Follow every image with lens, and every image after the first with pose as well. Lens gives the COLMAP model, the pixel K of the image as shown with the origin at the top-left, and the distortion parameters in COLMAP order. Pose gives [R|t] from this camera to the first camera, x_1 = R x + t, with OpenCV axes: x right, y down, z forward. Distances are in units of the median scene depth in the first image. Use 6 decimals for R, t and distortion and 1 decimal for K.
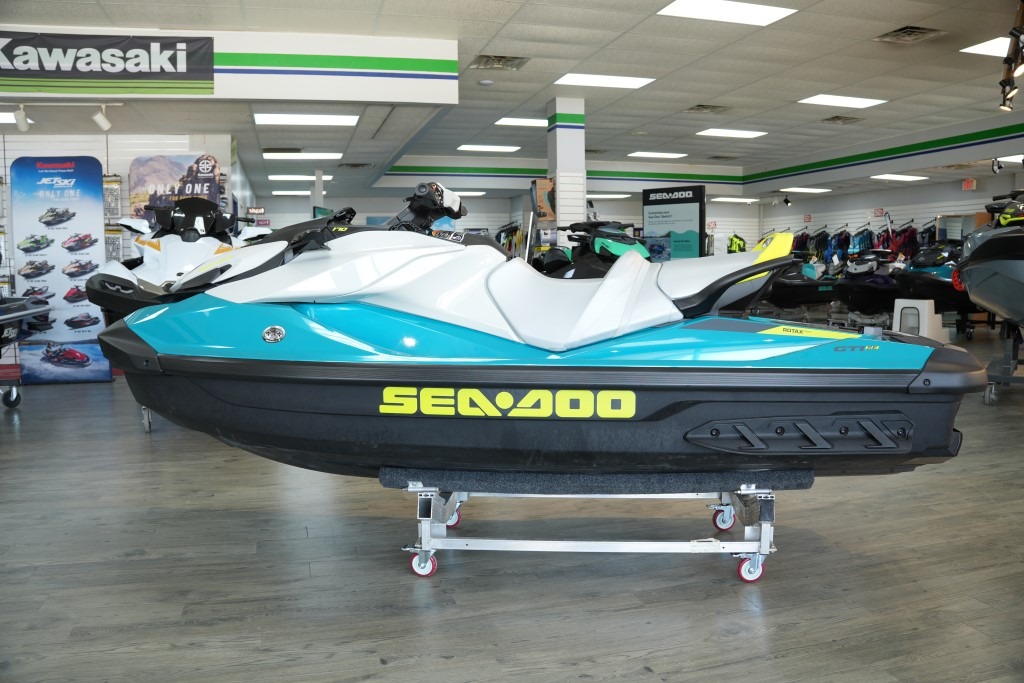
lens RADIAL K [[815.8, 0, 512.3], [0, 815.8, 338.4], [0, 0, 1]] dist [-0.206571, 0.125230]
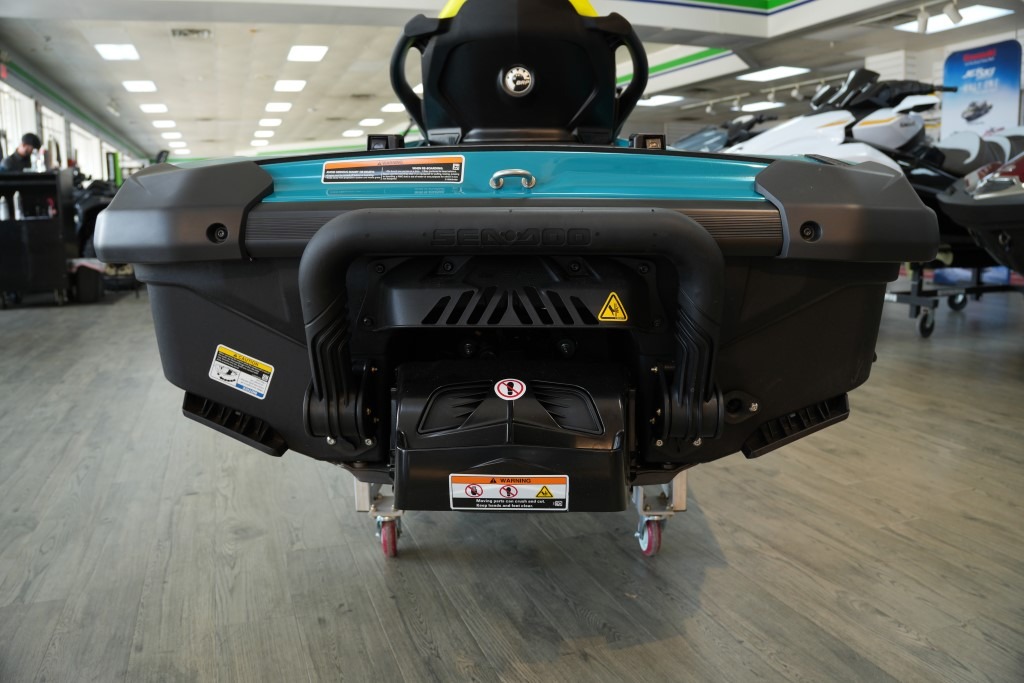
lens RADIAL K [[815.8, 0, 512.3], [0, 815.8, 338.4], [0, 0, 1]] dist [-0.206571, 0.125230]
pose [[0.079423, 0.168140, -0.982558, 0.344725], [-0.073330, 0.983987, 0.162457, 0.007246], [0.994140, 0.059148, 0.090481, 0.382596]]
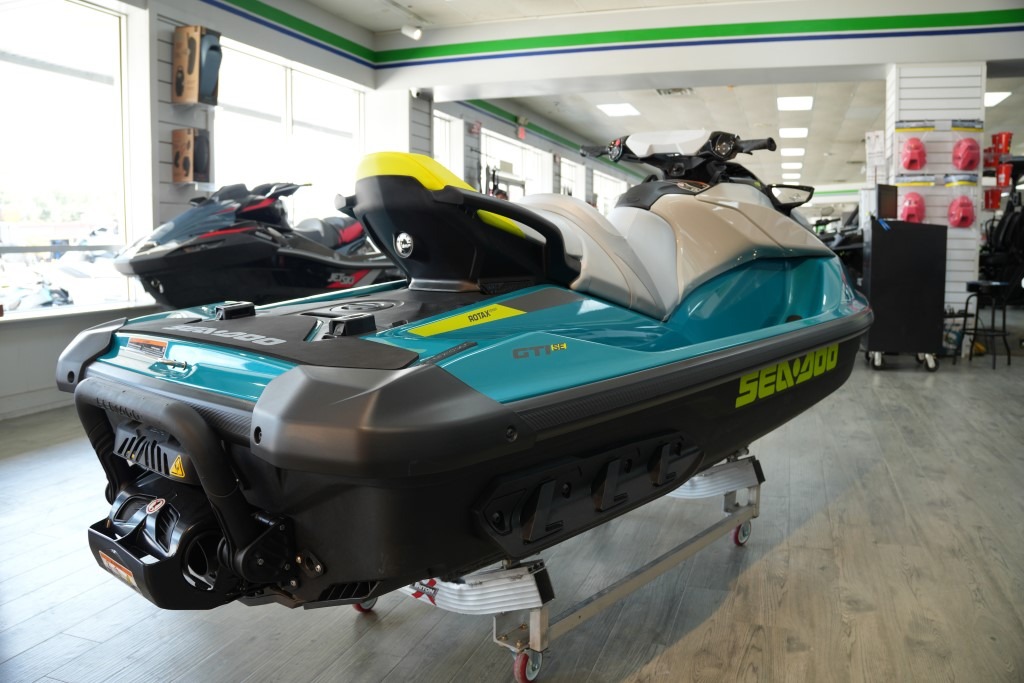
lens RADIAL K [[815.8, 0, 512.3], [0, 815.8, 338.4], [0, 0, 1]] dist [-0.206571, 0.125230]
pose [[-0.558959, 0.103824, -0.822669, 0.316725], [-0.063892, 0.983788, 0.167568, -0.040504], [0.826730, 0.146226, -0.543264, 0.565479]]
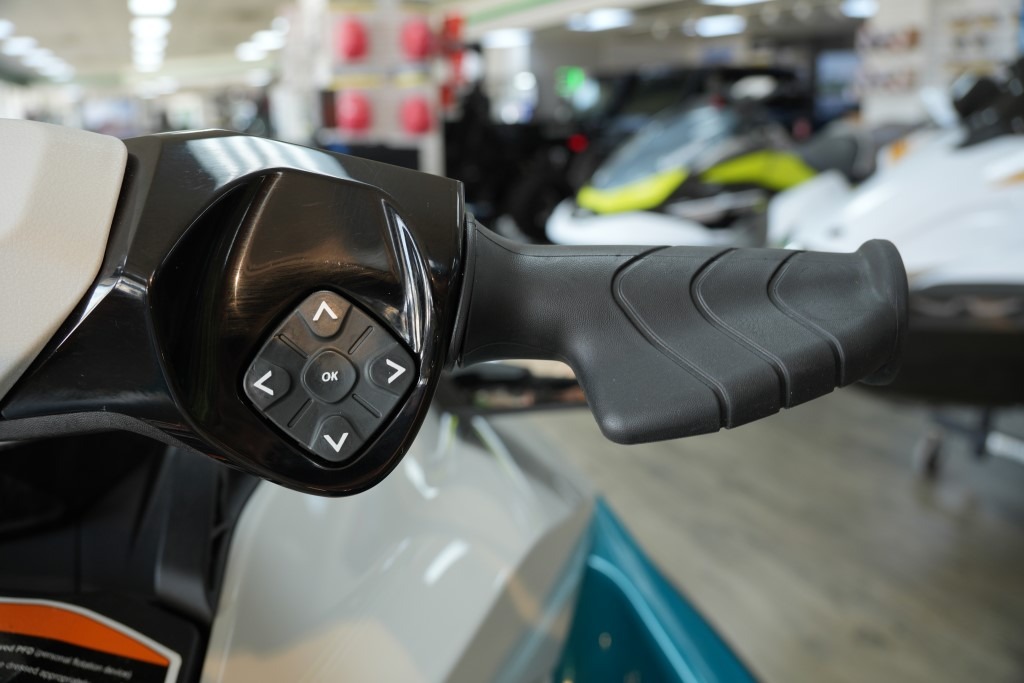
lens RADIAL K [[815.8, 0, 512.3], [0, 815.8, 338.4], [0, 0, 1]] dist [-0.206571, 0.125230]
pose [[0.152036, 0.273097, -0.949896, -0.000921], [-0.068511, 0.961669, 0.265516, -0.079363], [0.985998, 0.024710, 0.164918, 0.441683]]
